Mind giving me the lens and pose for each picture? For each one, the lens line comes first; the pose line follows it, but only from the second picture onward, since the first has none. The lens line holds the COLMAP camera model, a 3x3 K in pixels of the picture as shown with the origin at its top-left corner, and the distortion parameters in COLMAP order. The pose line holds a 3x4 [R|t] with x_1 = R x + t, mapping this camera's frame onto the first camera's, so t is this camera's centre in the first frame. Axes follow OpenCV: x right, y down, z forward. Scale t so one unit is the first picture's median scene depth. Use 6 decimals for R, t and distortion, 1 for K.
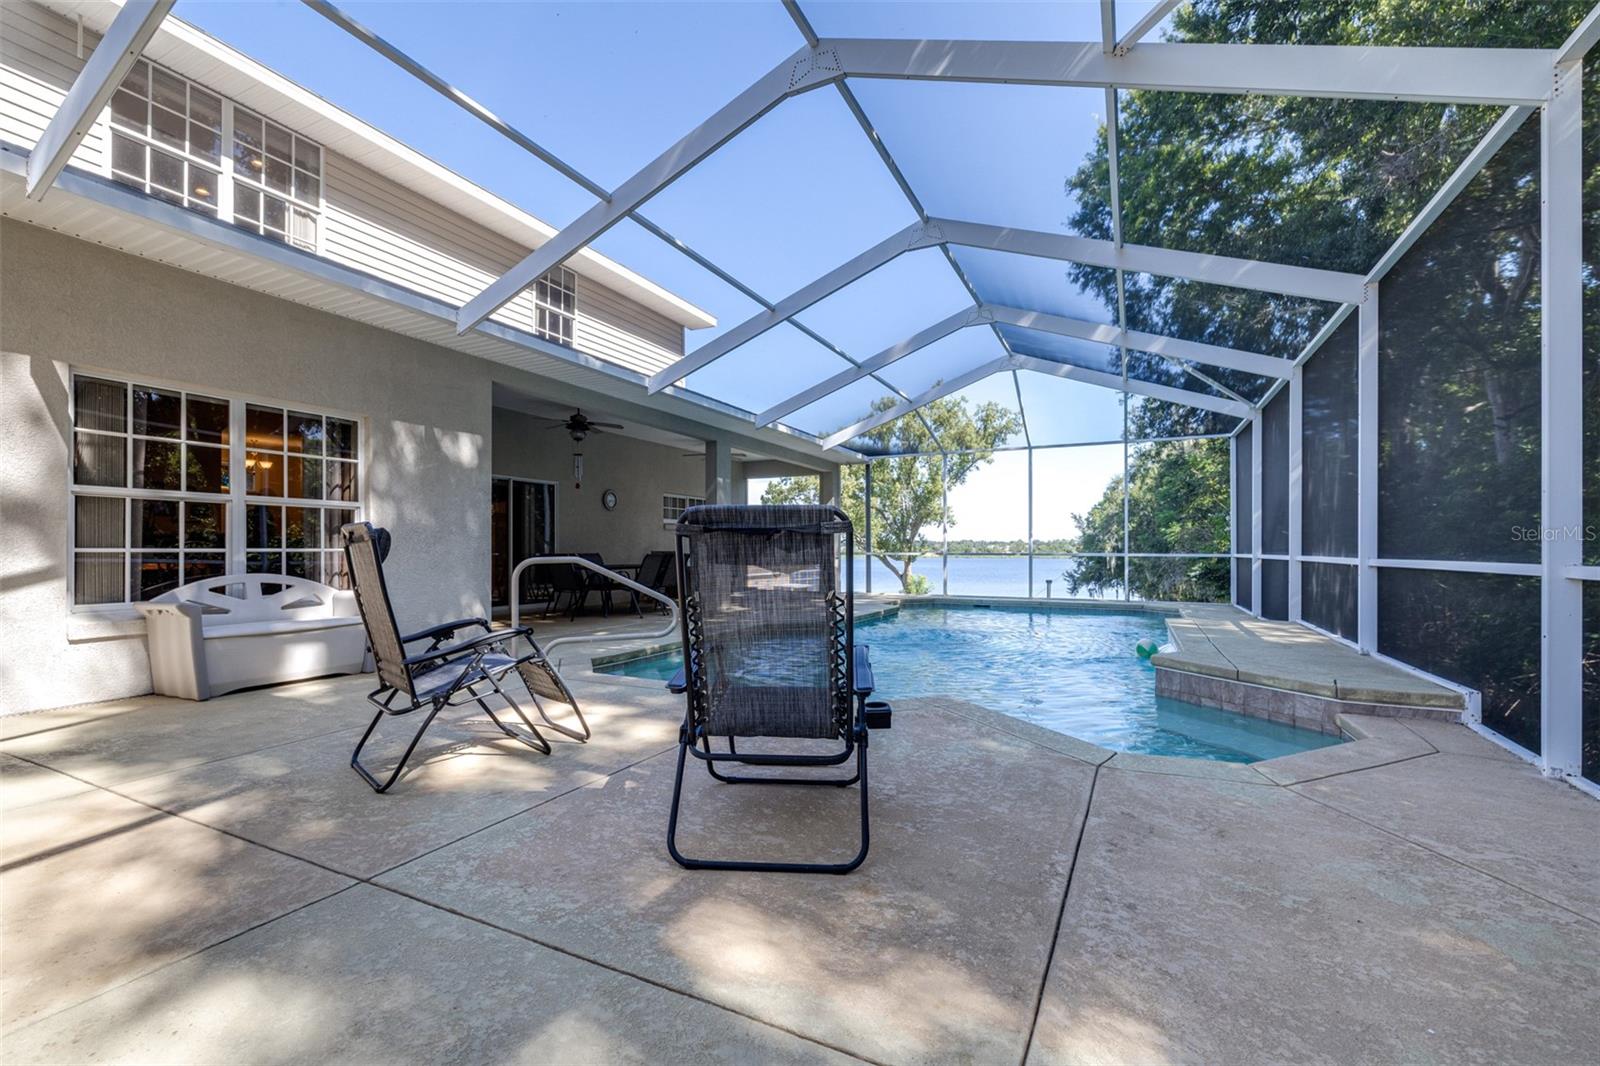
lens RADIAL K [[680.5, 0, 798.4], [0, 680.5, 546.4], [0, 0, 1]] dist [0.001776, 0.000074]
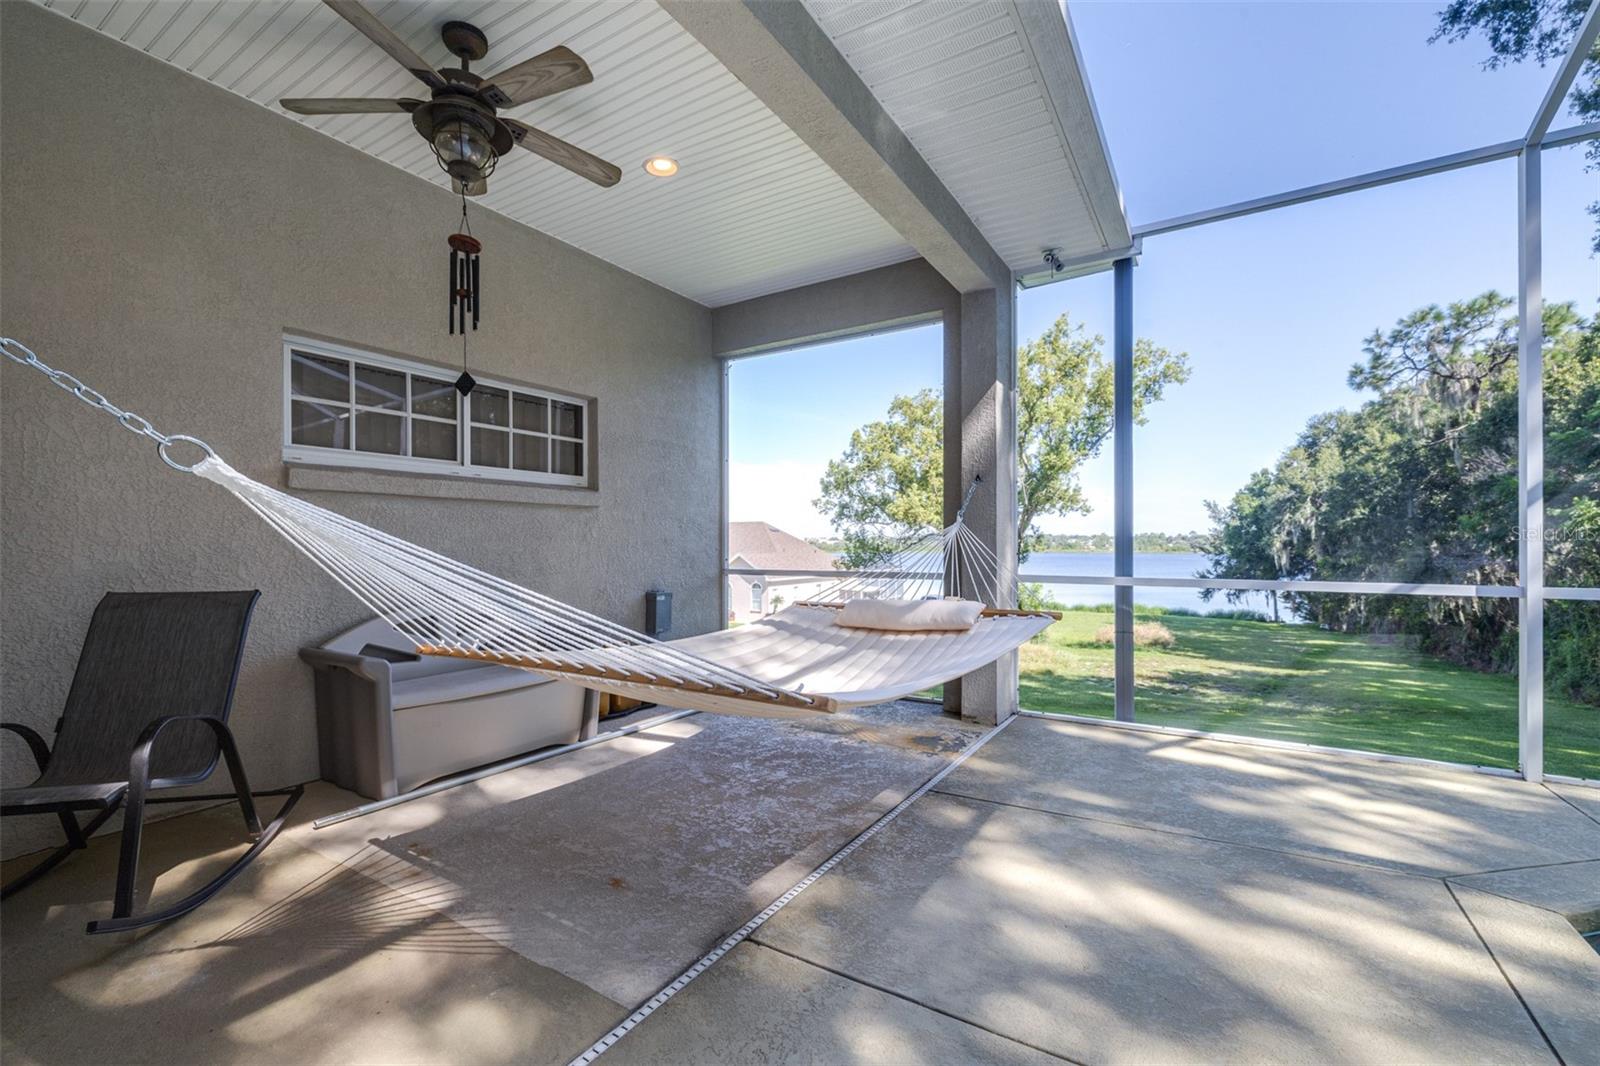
lens RADIAL K [[675.5, 0, 798.1], [0, 675.5, 540.5], [0, 0, 1]] dist [0.002138, 0.000210]
pose [[0.994611, -0.003537, -0.103620, -0.003045], [0.003397, 0.999993, -0.001520, -0.008706], [0.103625, 0.001160, 0.994616, 0.961618]]
